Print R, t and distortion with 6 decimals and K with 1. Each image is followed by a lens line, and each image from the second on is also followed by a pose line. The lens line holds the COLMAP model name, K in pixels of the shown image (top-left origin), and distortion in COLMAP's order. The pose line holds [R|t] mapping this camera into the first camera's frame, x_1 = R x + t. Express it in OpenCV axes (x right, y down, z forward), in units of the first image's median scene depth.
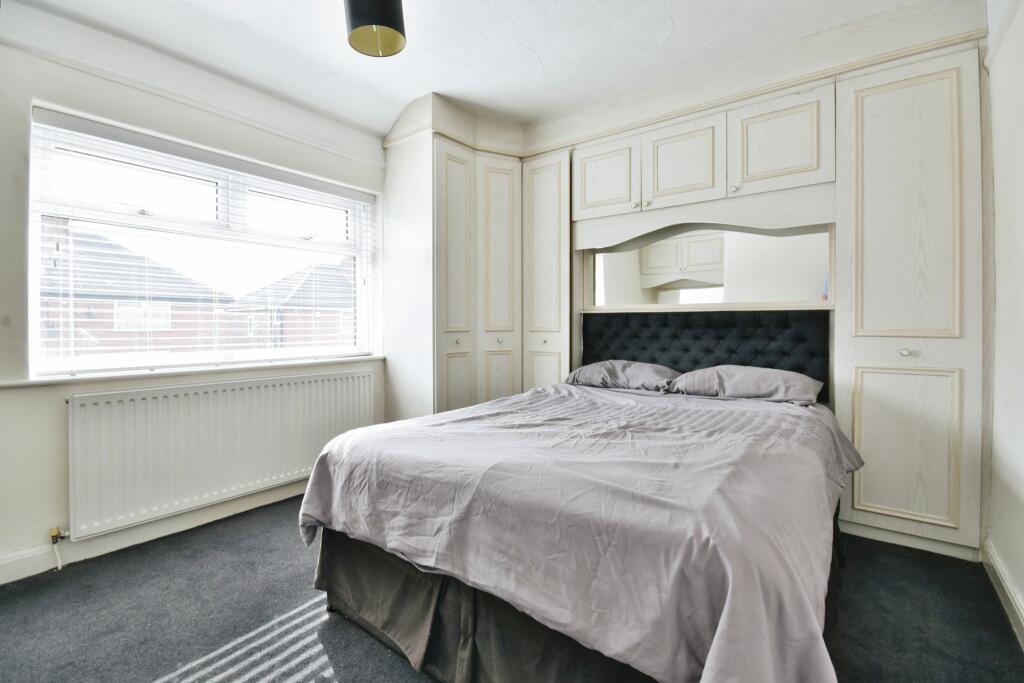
lens RADIAL K [[448.1, 0, 518.5], [0, 448.1, 337.0], [0, 0, 1]] dist [0.001654, -0.003739]
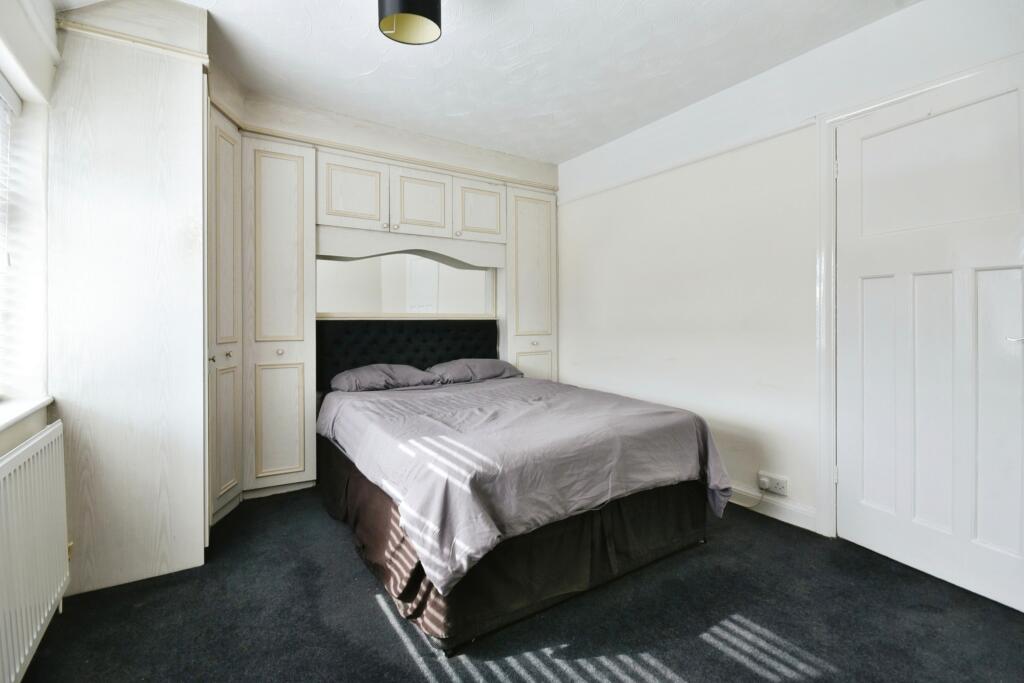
lens RADIAL K [[448.1, 0, 508.0], [0, 448.1, 332.5], [0, 0, 1]] dist [0.001654, -0.003739]
pose [[0.362440, -0.024704, 0.931680, -0.757234], [0.034811, 0.999310, 0.012956, -0.031452], [-0.931357, 0.027737, 0.363050, 0.340527]]
